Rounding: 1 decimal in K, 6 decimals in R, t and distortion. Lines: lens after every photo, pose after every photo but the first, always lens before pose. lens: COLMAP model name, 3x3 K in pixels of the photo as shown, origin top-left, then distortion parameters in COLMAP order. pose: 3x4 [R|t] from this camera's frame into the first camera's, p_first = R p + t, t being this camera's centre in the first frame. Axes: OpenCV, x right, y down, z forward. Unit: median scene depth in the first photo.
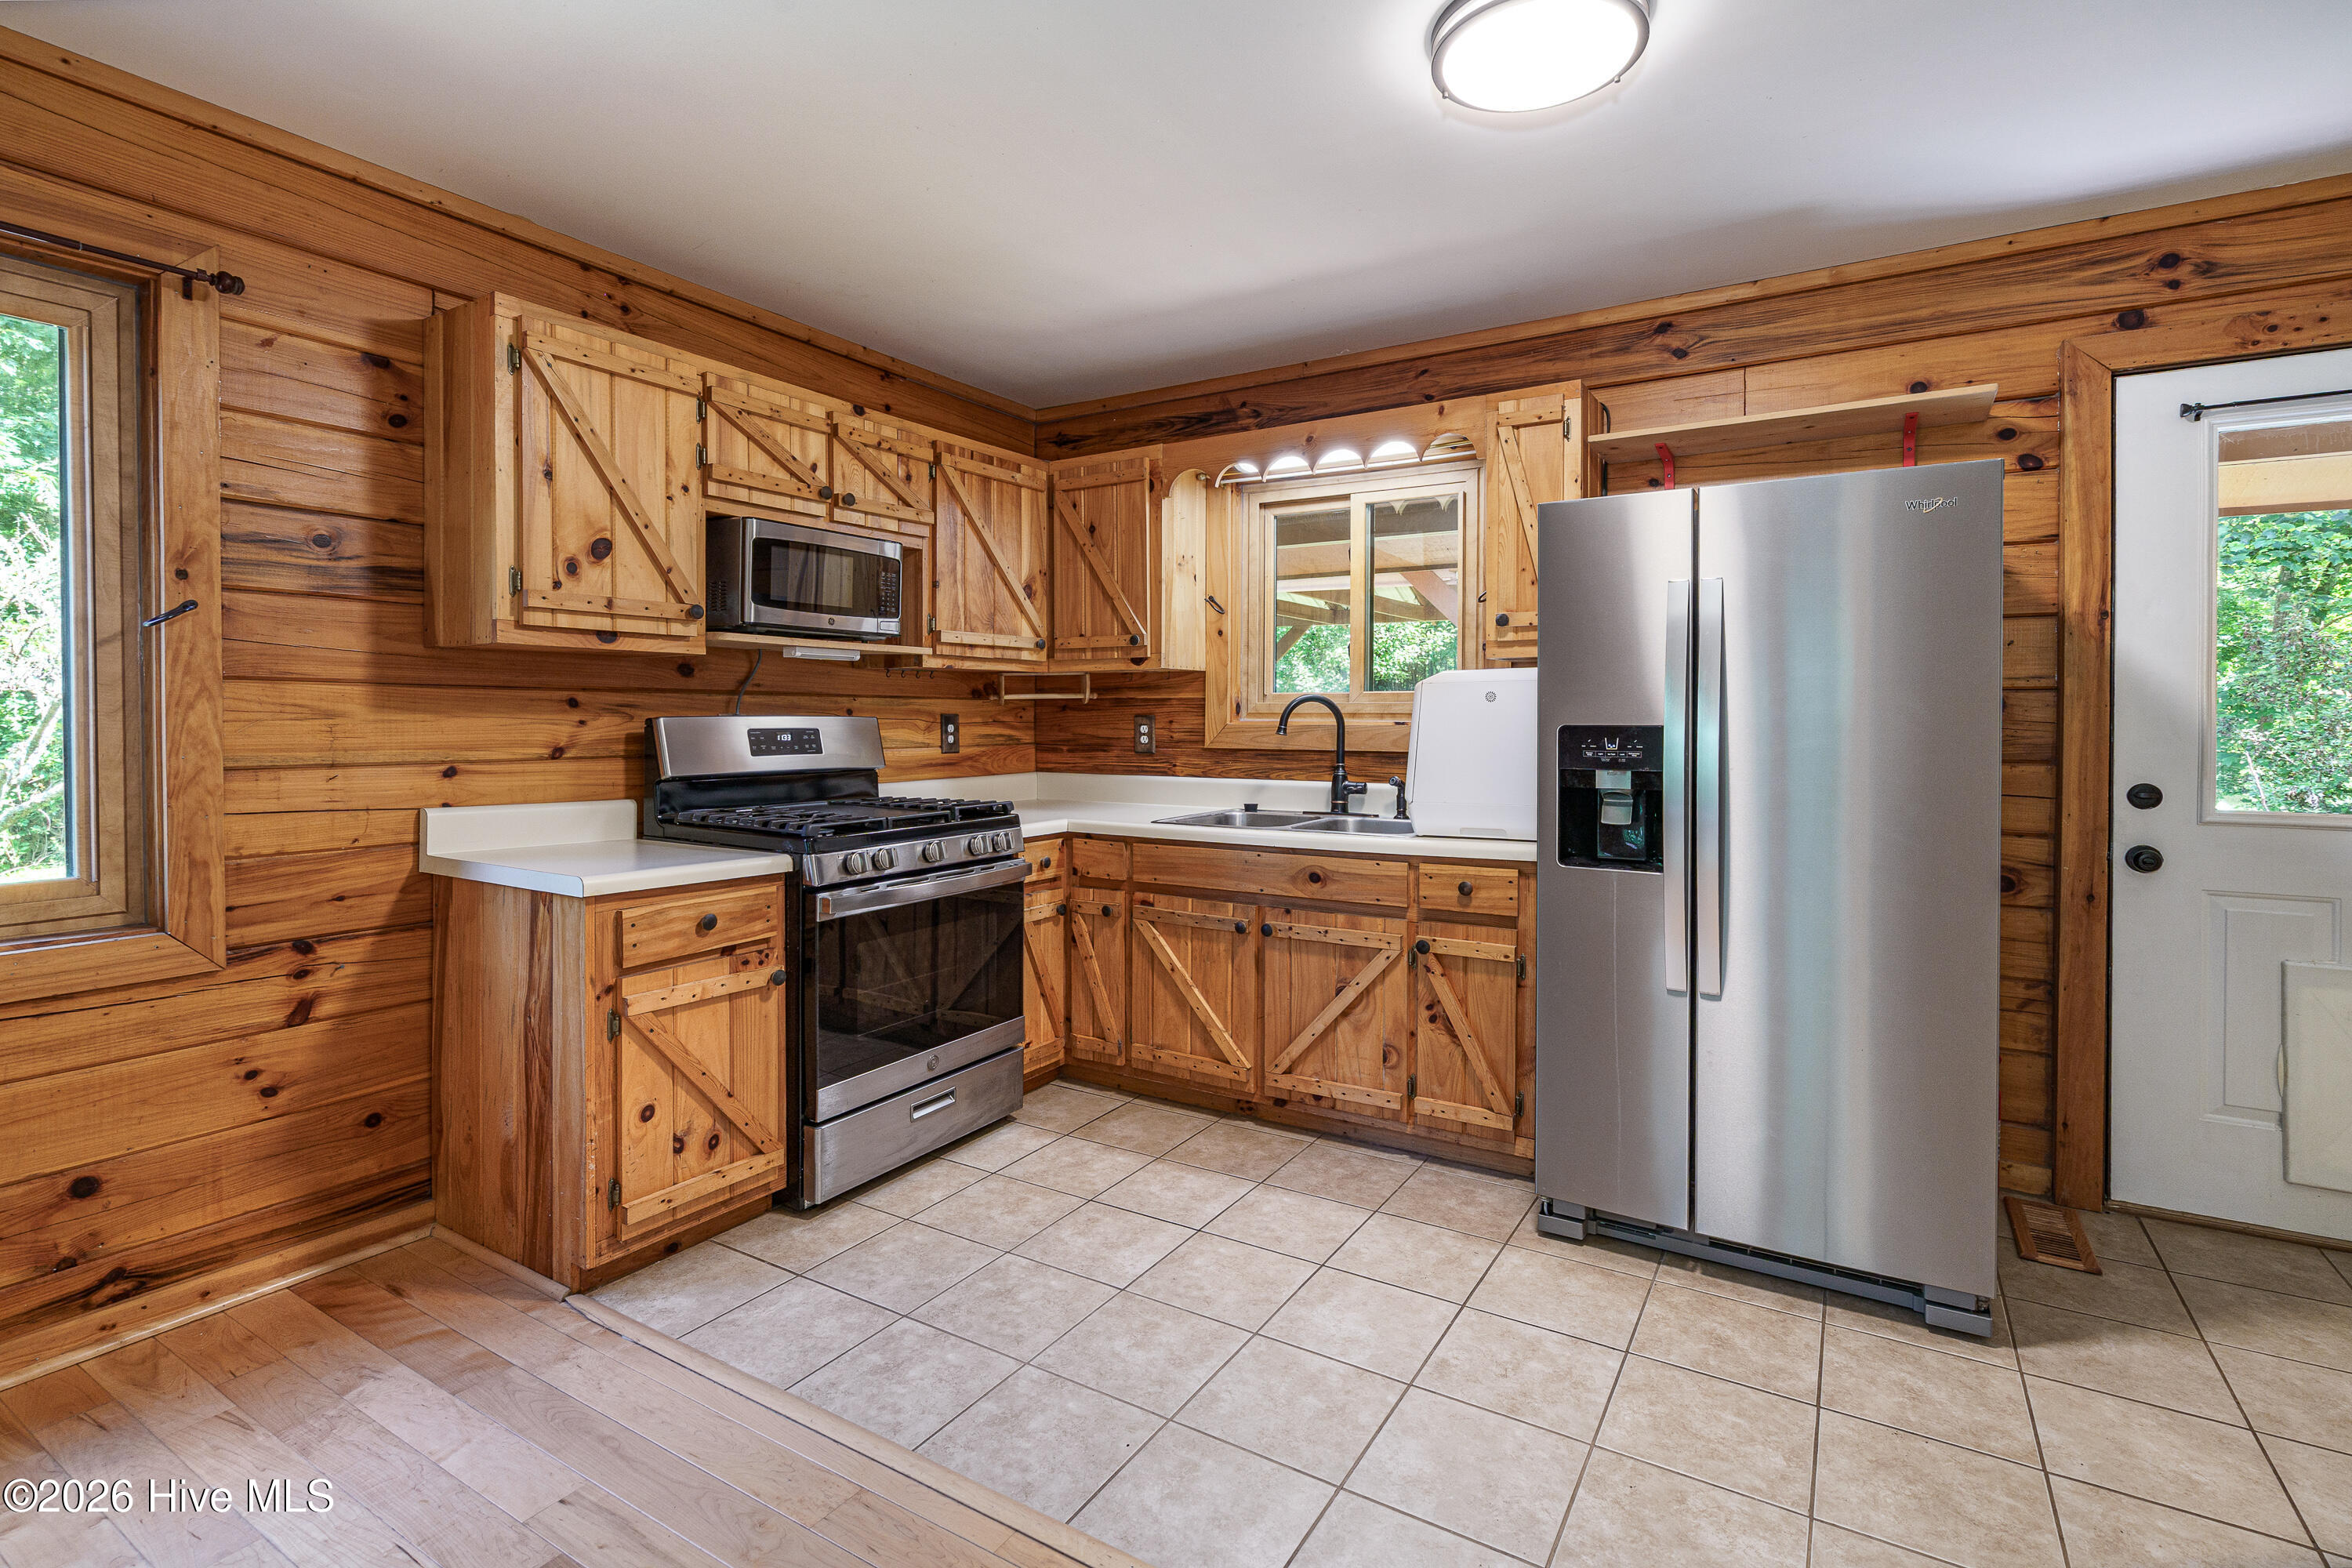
lens RADIAL K [[1086.6, 0, 1201.2], [0, 1086.6, 729.0], [0, 0, 1]] dist [-0.002506, 0.000809]
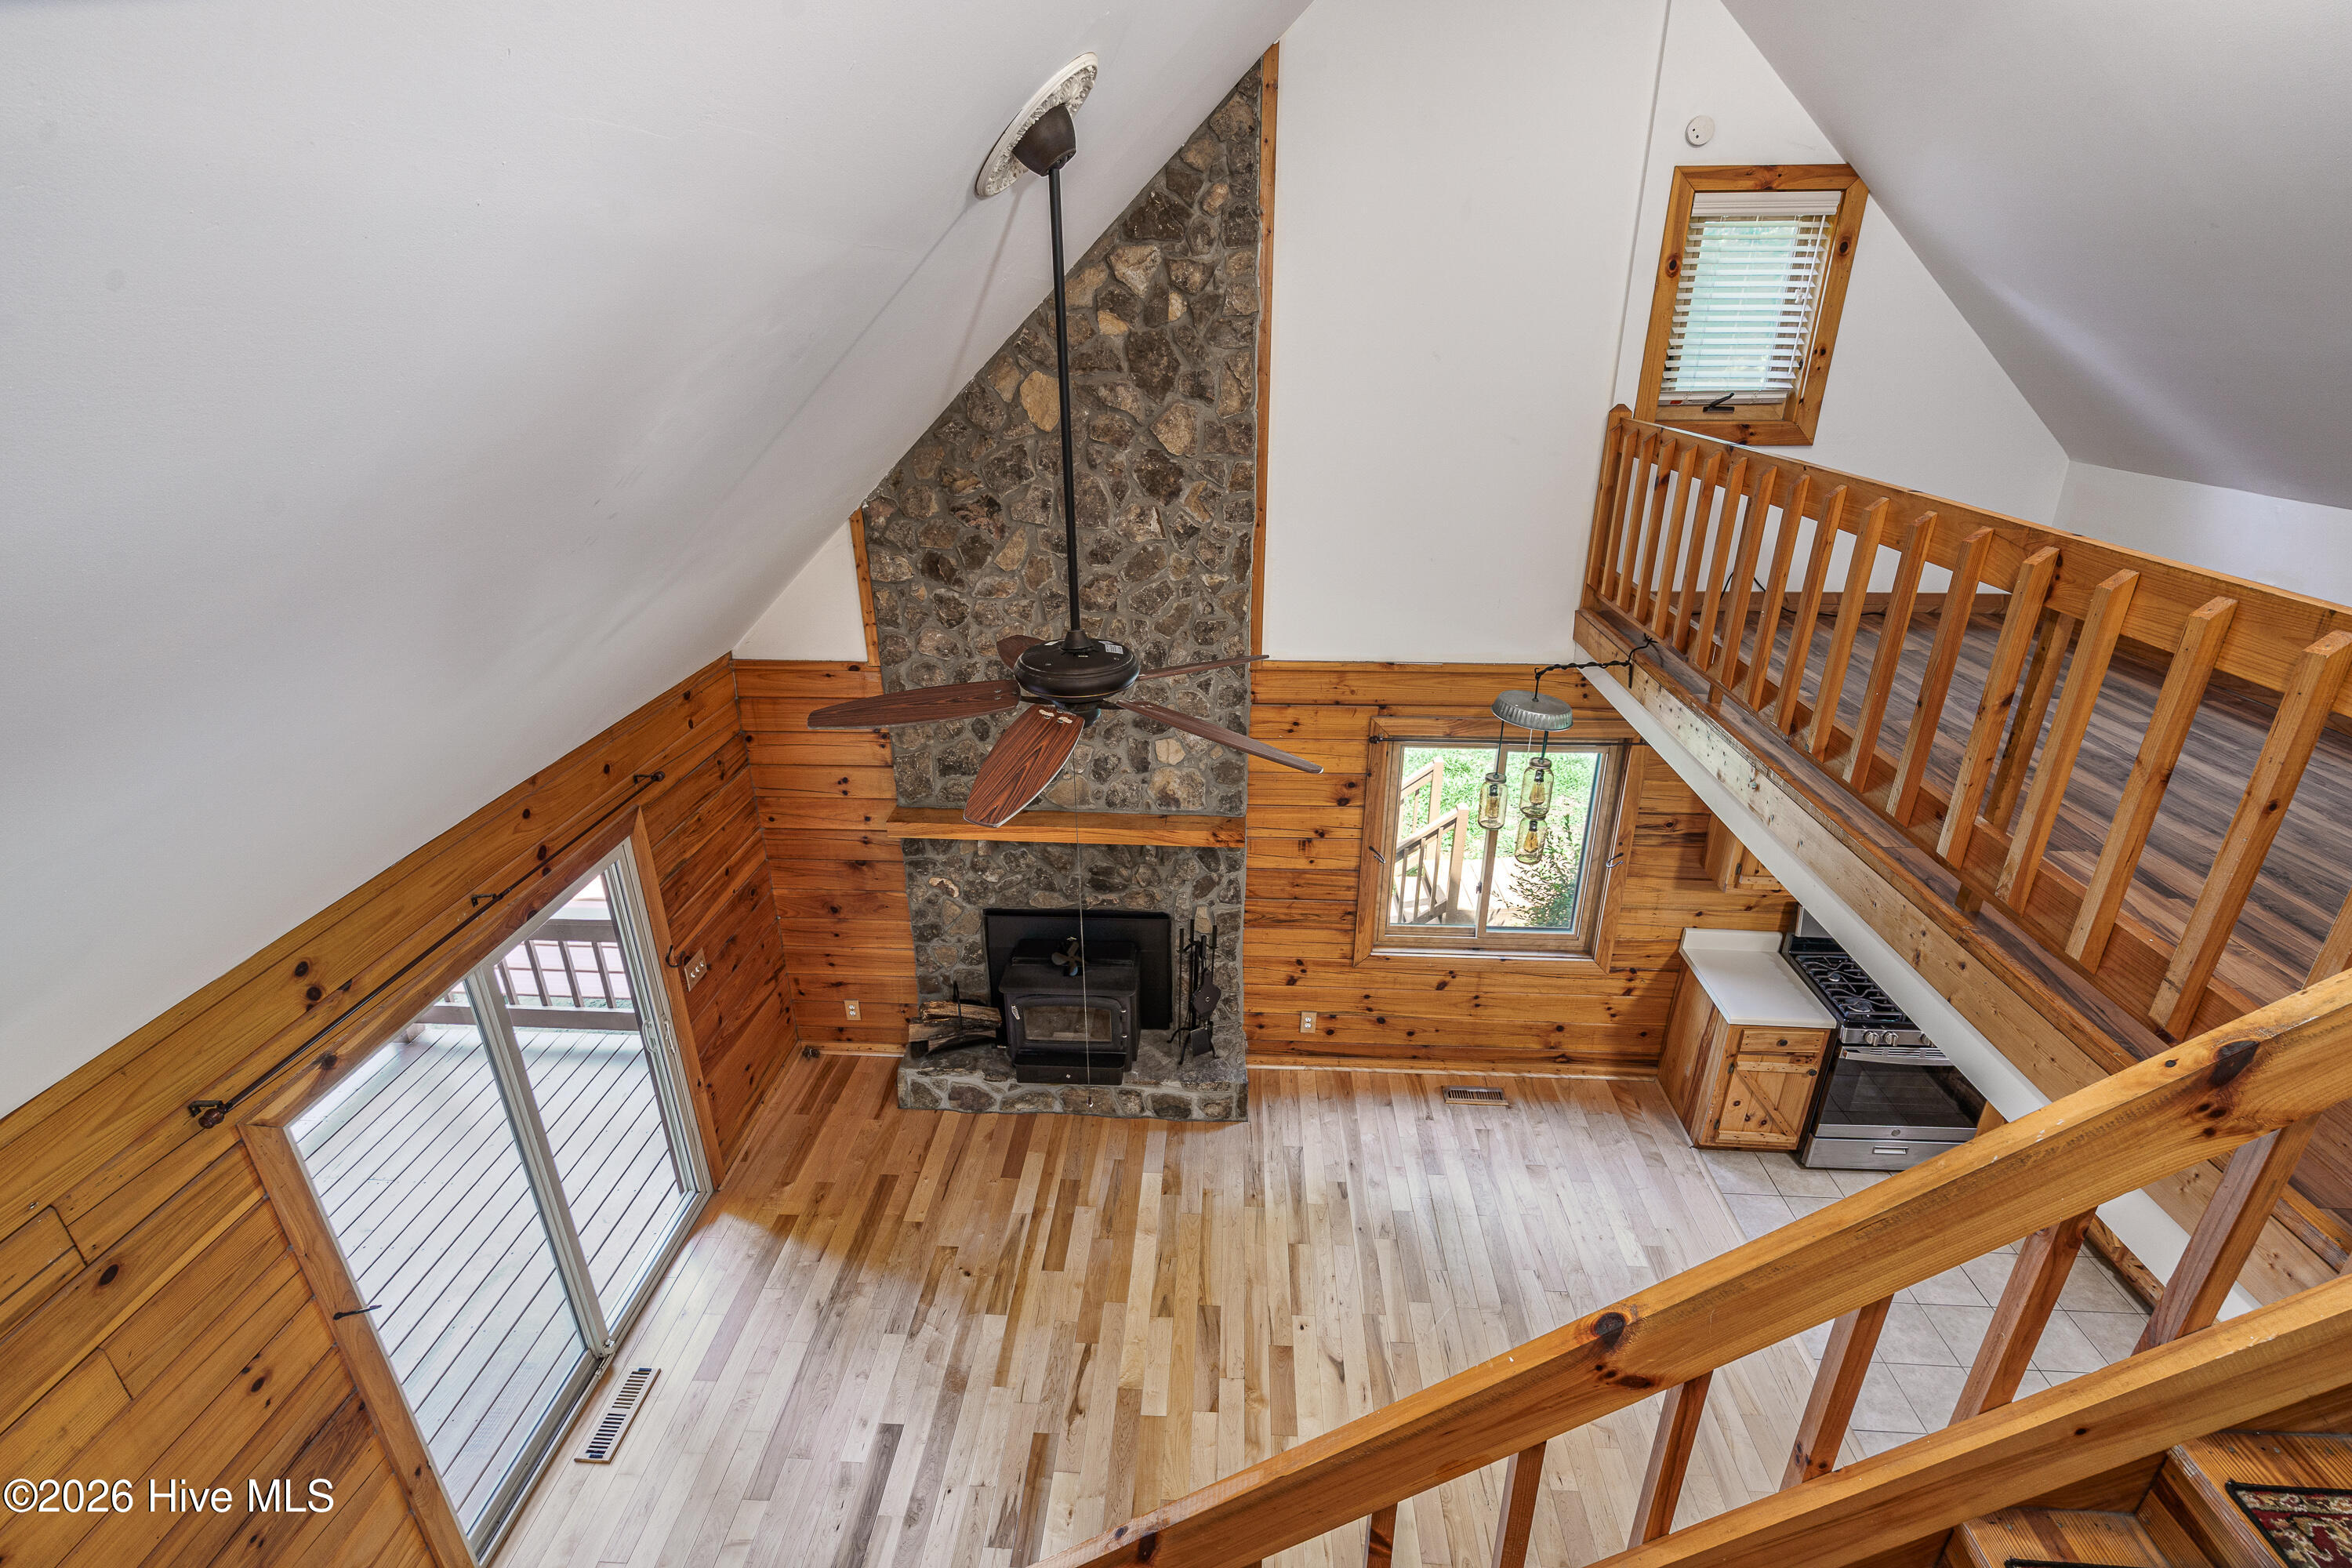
lens RADIAL K [[1086.6, 0, 1174.4], [0, 1086.6, 791.6], [0, 0, 1]] dist [-0.002506, 0.000809]
pose [[0.458609, 0.359834, -0.812525, 0.441609], [-0.004882, 0.915355, 0.402618, -0.884108], [0.888625, -0.180677, 0.421547, -0.702996]]
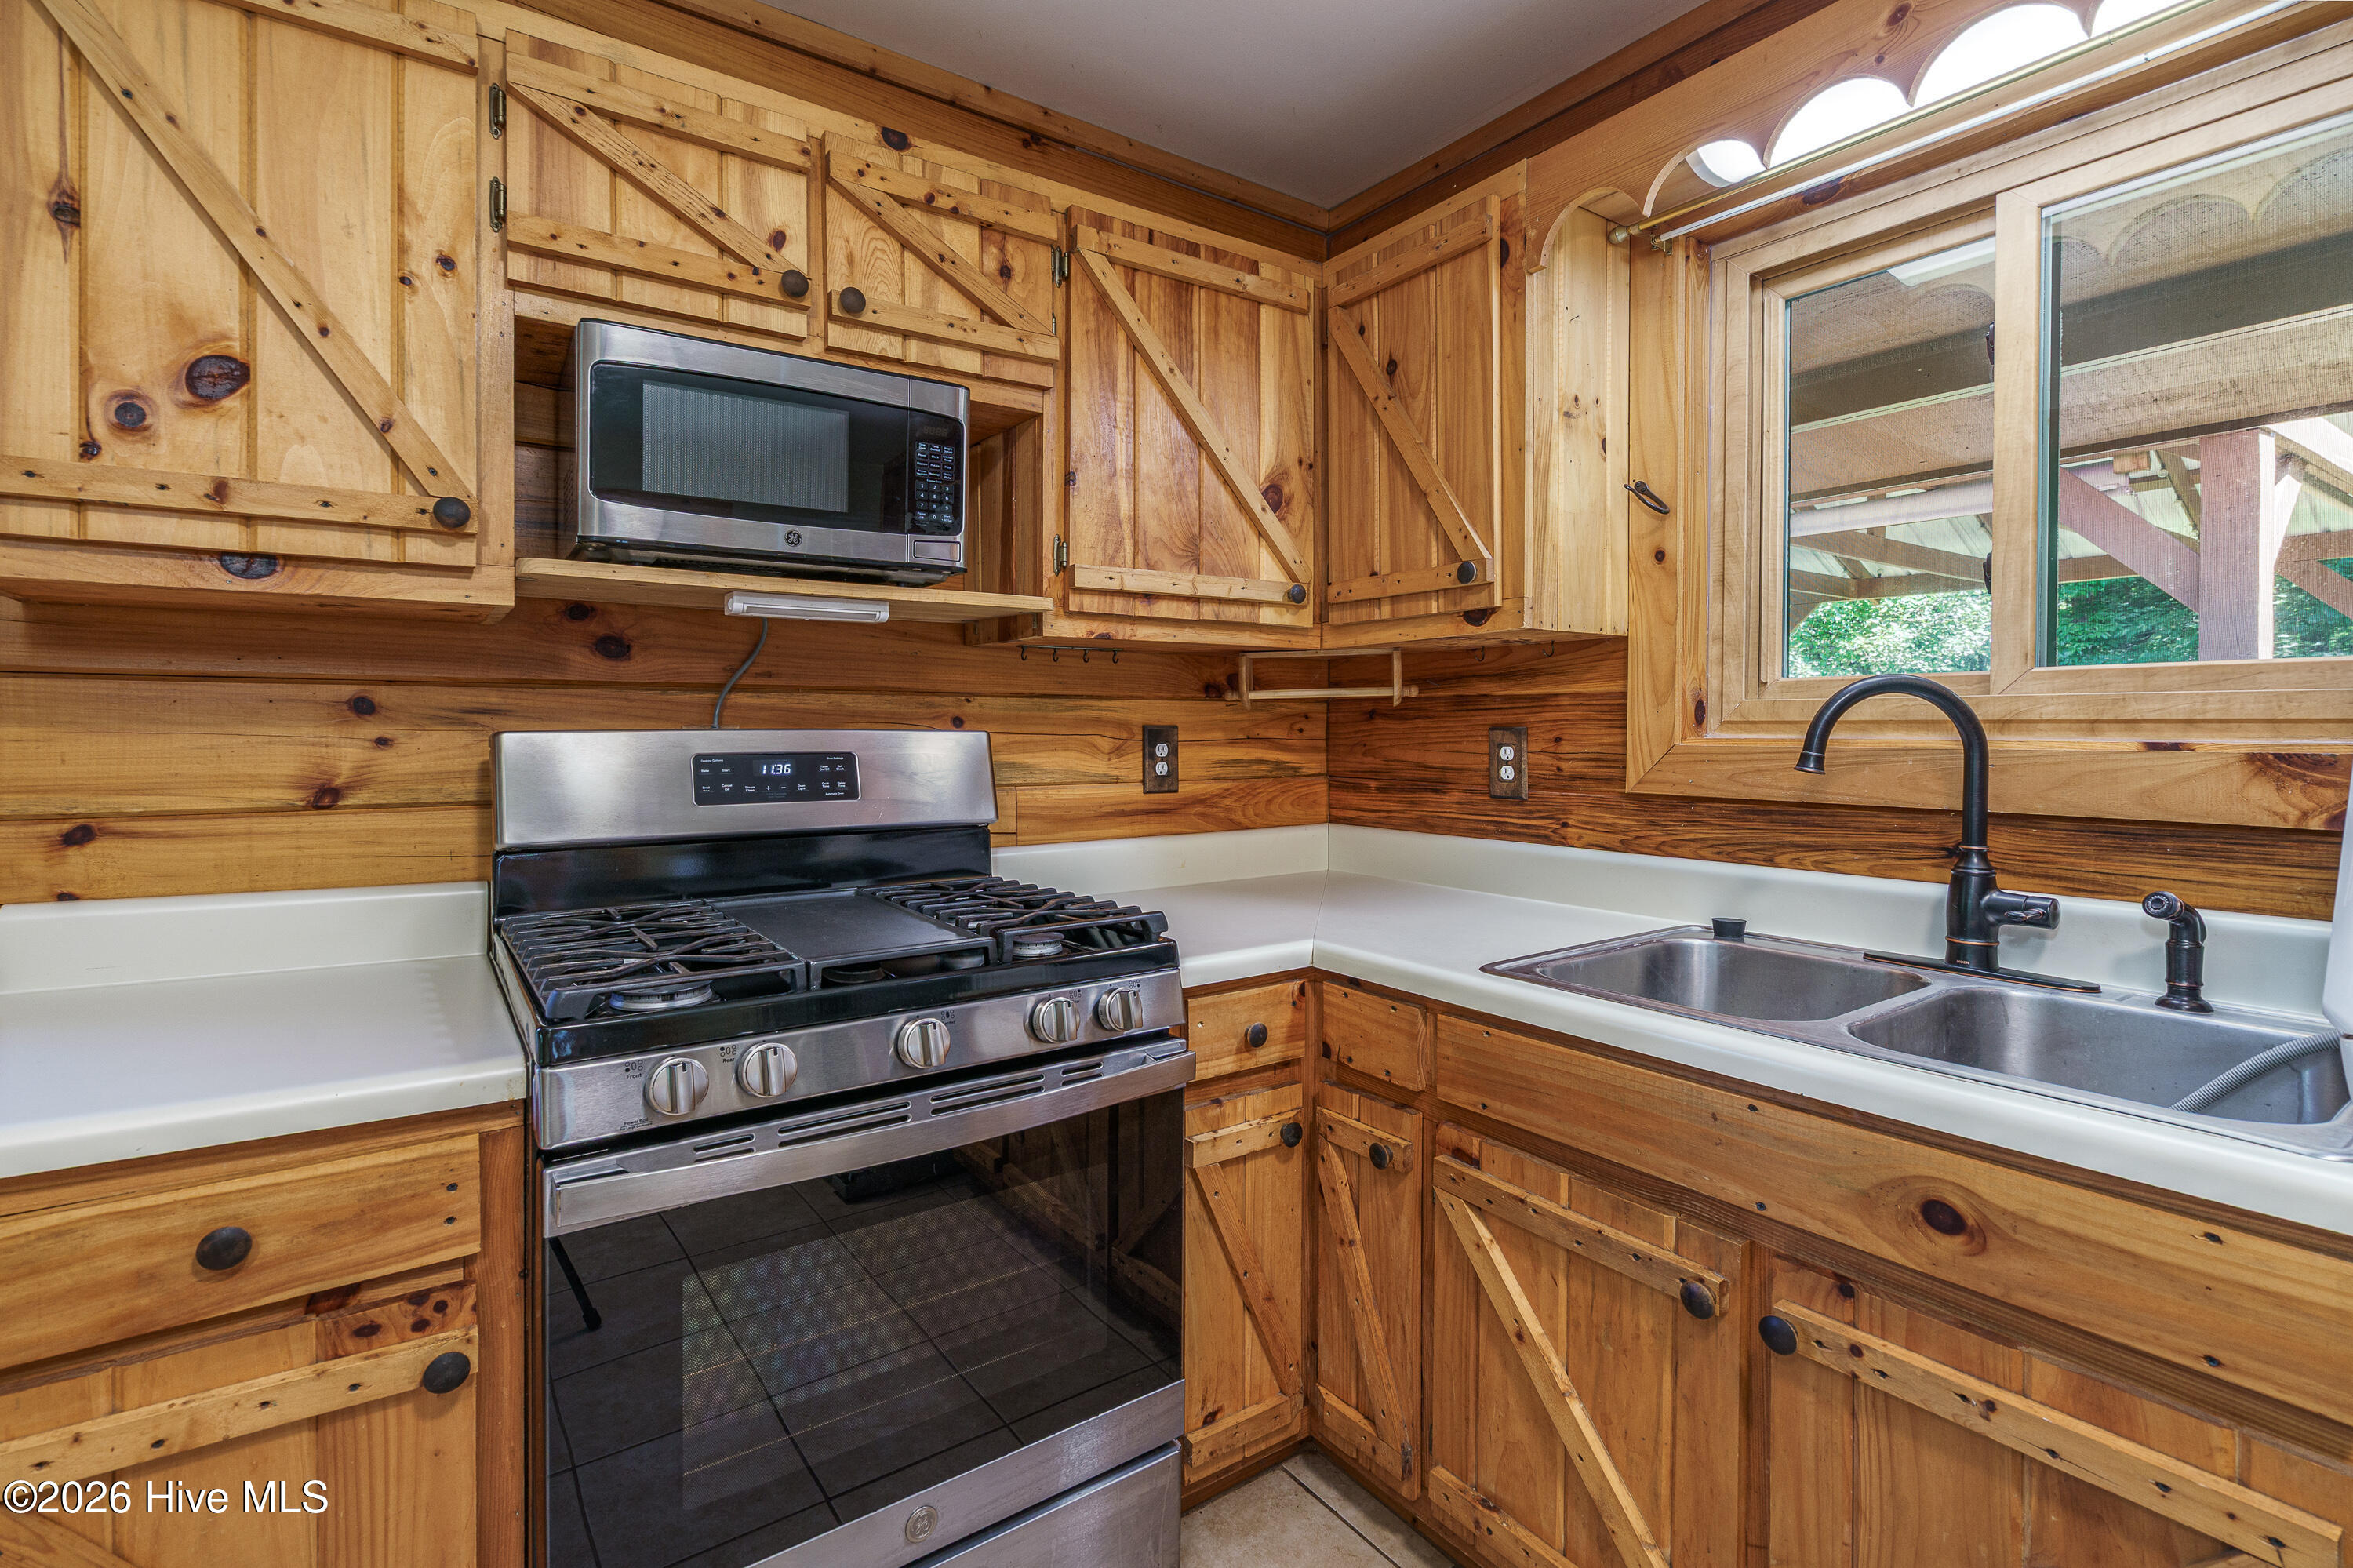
lens RADIAL K [[1087.1, 0, 1216.4], [0, 1087.1, 739.7], [0, 0, 1]] dist [-0.002506, 0.000809]
pose [[0.922821, 0.001831, -0.385225, 0.026806], [-0.002759, 0.999994, -0.001856, -0.006516], [0.385219, 0.002775, 0.922821, 0.587168]]
